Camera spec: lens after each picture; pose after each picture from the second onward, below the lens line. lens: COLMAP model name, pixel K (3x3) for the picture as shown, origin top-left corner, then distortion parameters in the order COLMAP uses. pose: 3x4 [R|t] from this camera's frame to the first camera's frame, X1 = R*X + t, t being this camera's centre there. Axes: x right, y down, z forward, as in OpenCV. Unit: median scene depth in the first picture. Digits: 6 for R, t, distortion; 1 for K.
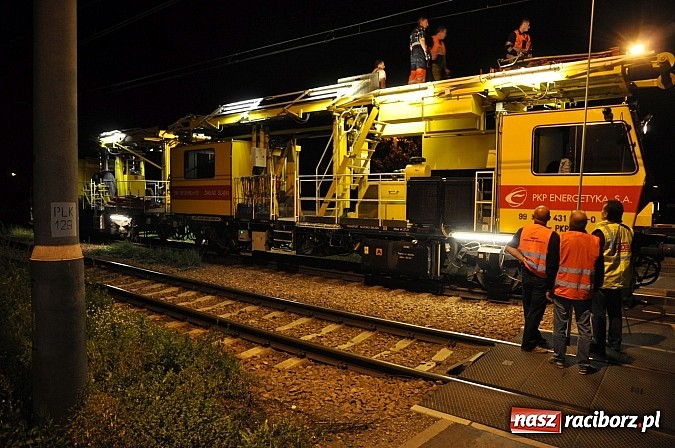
lens RADIAL K [[462.0, 0, 338.5], [0, 462.0, 224.4], [0, 0, 1]] dist [-0.117872, 0.085731]
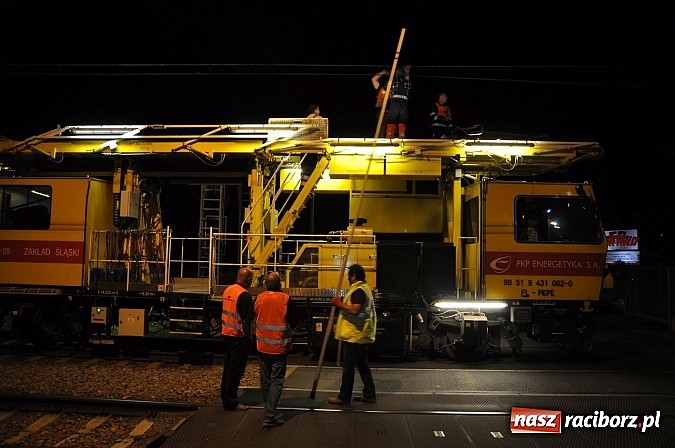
lens RADIAL K [[457.4, 0, 388.1], [0, 457.4, 224.3], [0, 0, 1]] dist [-0.083296, 0.001469]
pose [[0.806346, 0.049533, 0.589366, -0.299833], [0.028335, 0.992107, -0.122148, -0.021632], [-0.590765, 0.115193, 0.798579, 0.241312]]
